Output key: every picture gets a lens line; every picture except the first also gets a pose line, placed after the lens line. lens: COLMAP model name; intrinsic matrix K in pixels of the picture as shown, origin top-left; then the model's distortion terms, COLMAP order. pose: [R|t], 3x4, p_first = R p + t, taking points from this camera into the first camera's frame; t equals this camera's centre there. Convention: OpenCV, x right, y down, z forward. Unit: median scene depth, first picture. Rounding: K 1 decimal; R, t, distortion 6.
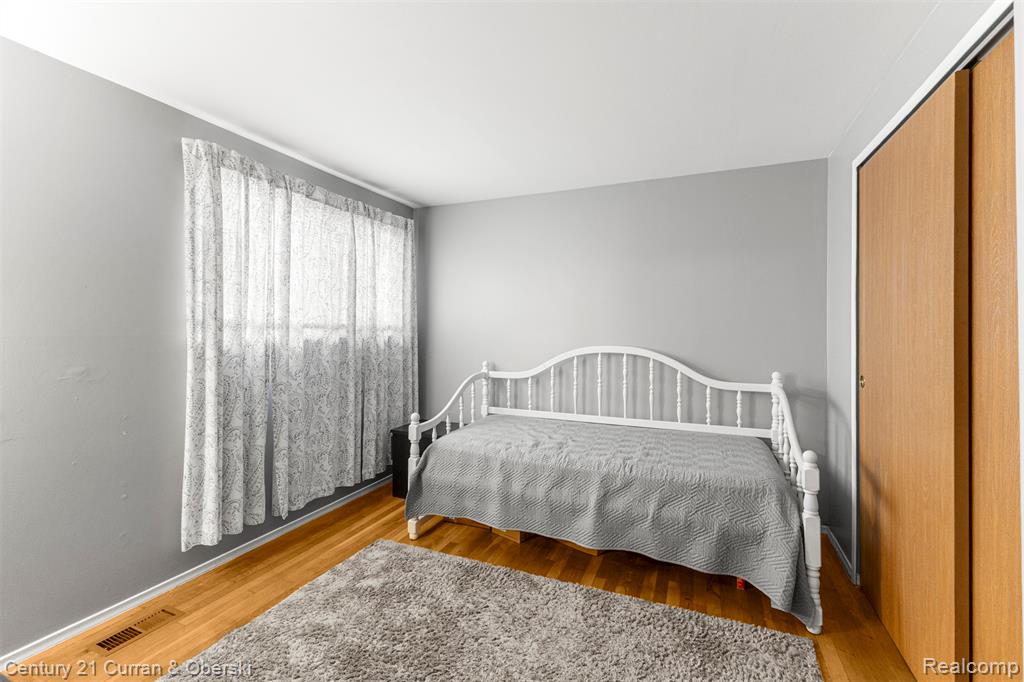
lens RADIAL K [[446.8, 0, 517.8], [0, 446.8, 330.7], [0, 0, 1]] dist [0.020035, -0.004479]
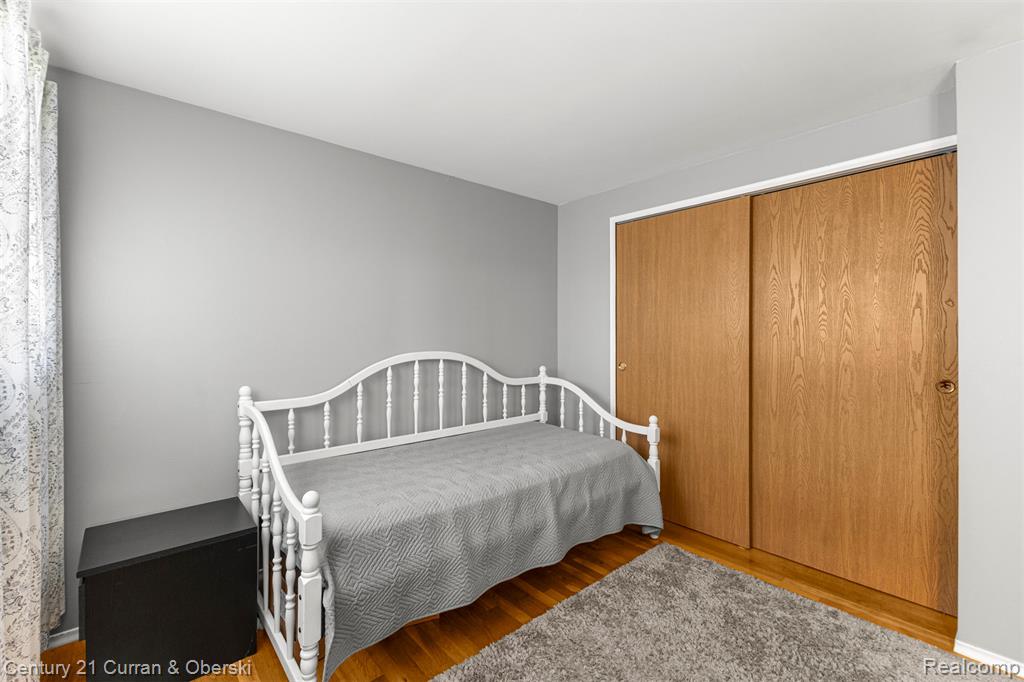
lens RADIAL K [[446.8, 0, 514.9], [0, 446.8, 336.7], [0, 0, 1]] dist [0.020035, -0.004479]
pose [[0.441777, -0.012608, 0.897036, -0.556484], [0.010313, 0.999907, 0.008975, -0.001788], [-0.897066, 0.005286, 0.441866, 0.505111]]
